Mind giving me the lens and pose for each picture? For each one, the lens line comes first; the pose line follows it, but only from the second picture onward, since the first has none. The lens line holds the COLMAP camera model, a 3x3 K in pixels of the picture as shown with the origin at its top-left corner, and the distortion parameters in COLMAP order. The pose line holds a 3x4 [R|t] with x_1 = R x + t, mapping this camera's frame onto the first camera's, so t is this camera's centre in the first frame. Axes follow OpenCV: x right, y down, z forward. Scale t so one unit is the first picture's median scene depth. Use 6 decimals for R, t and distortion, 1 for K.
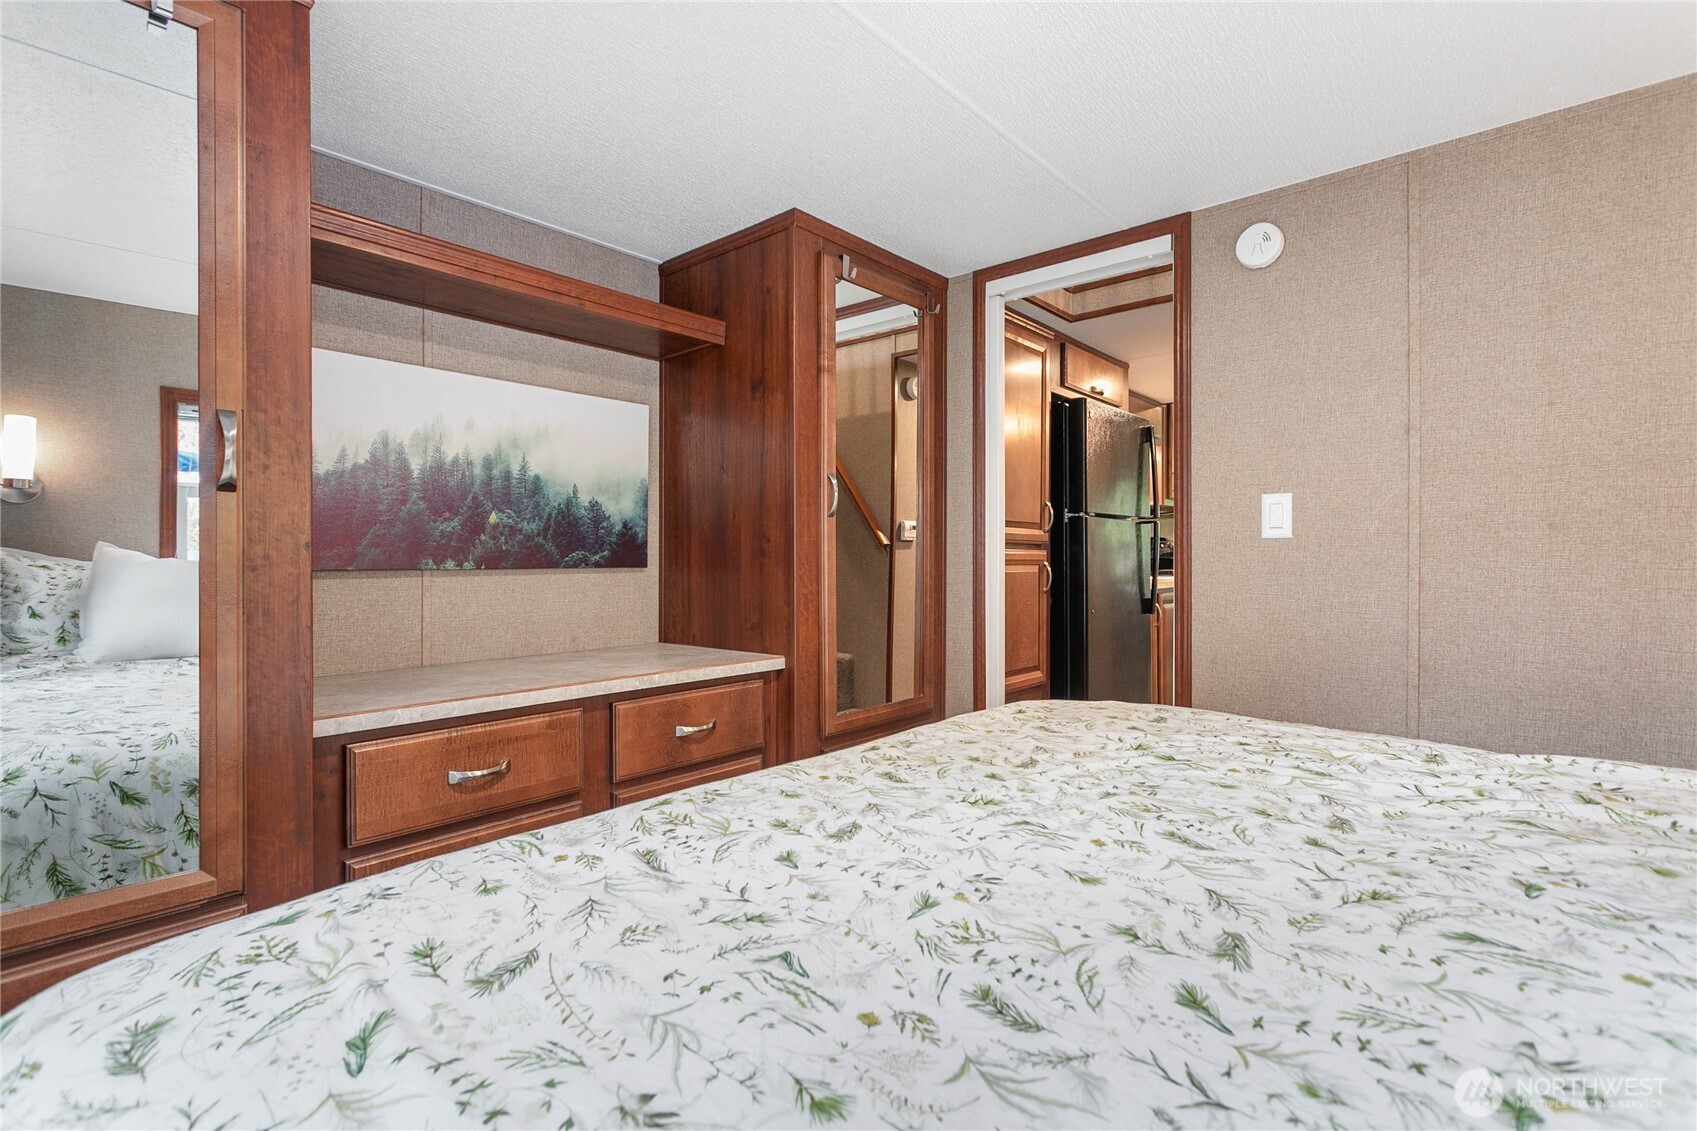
lens RADIAL K [[819.0, 0, 848.5], [0, 819.0, 565.5], [0, 0, 1]] dist [-0.000488, -0.000148]
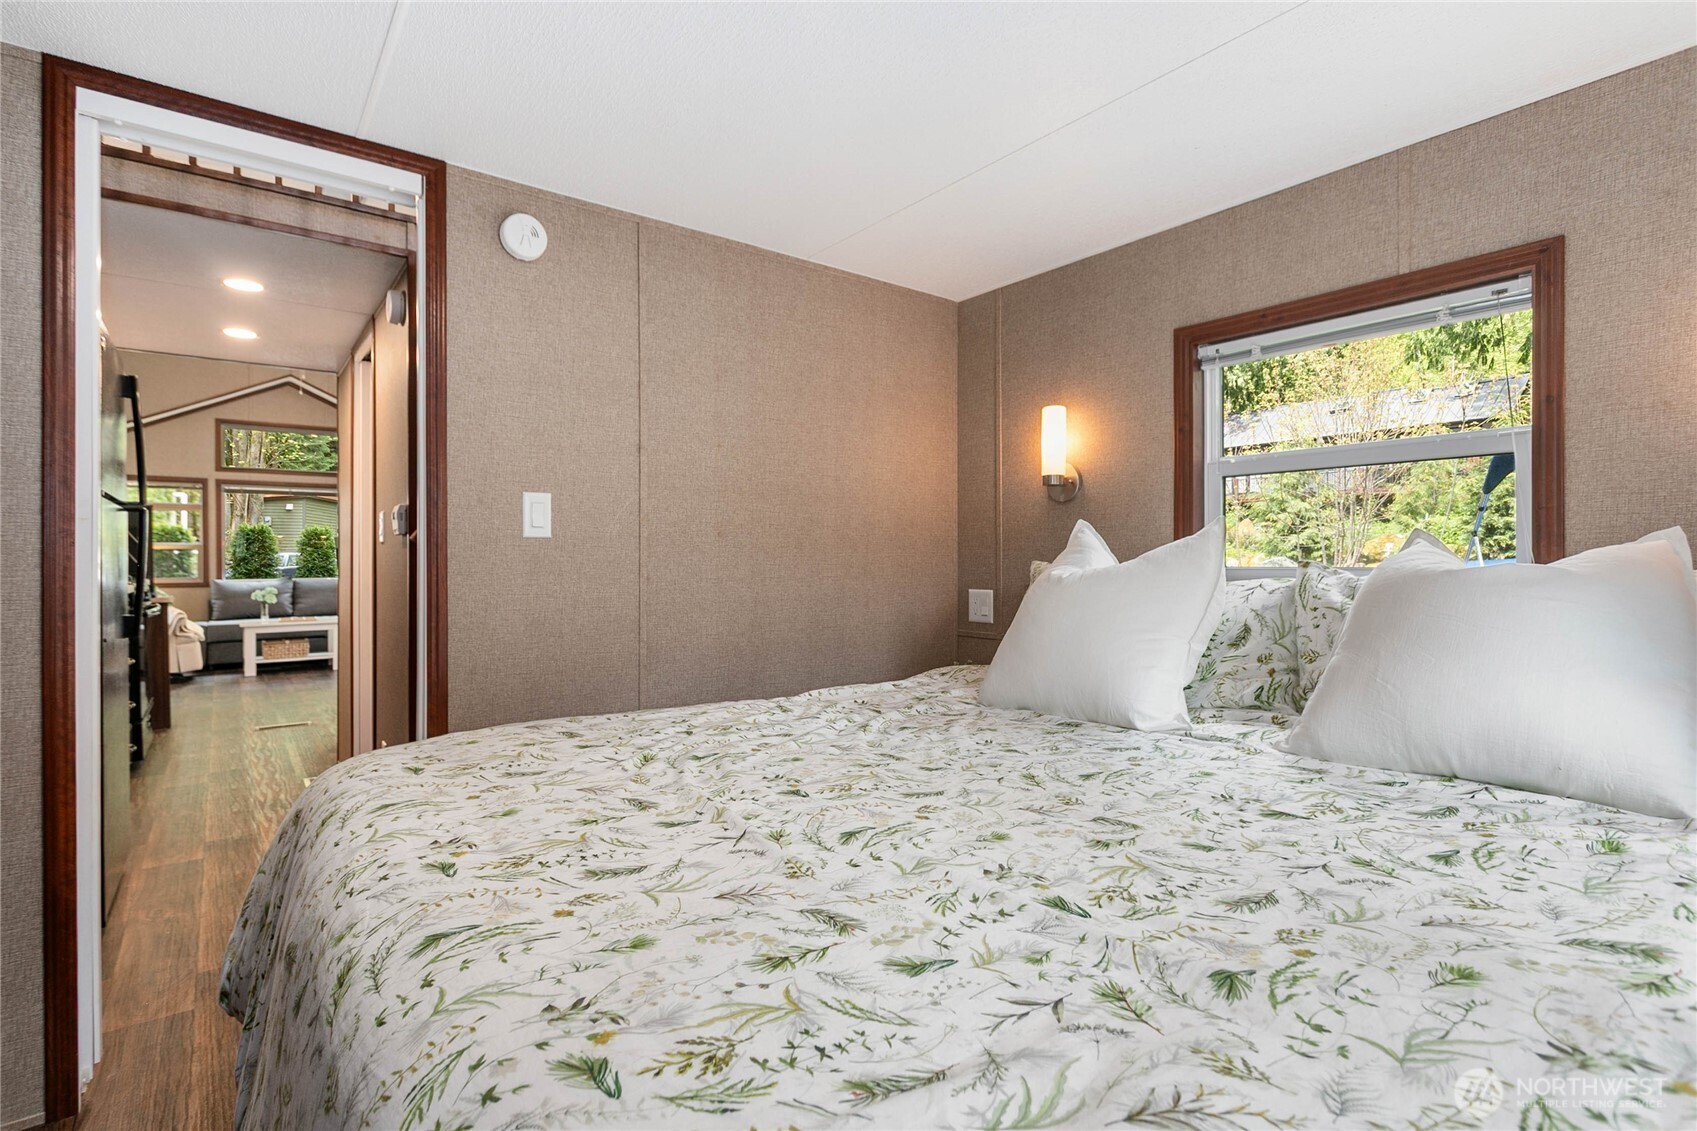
lens RADIAL K [[818.7, 0, 847.3], [0, 818.7, 561.1], [0, 0, 1]] dist [-0.017268, 0.021699]
pose [[0.184167, -0.000133, 0.982895, -0.666136], [0.012008, 0.999926, -0.002115, 0.003278], [-0.982822, 0.012192, 0.184155, 0.778844]]
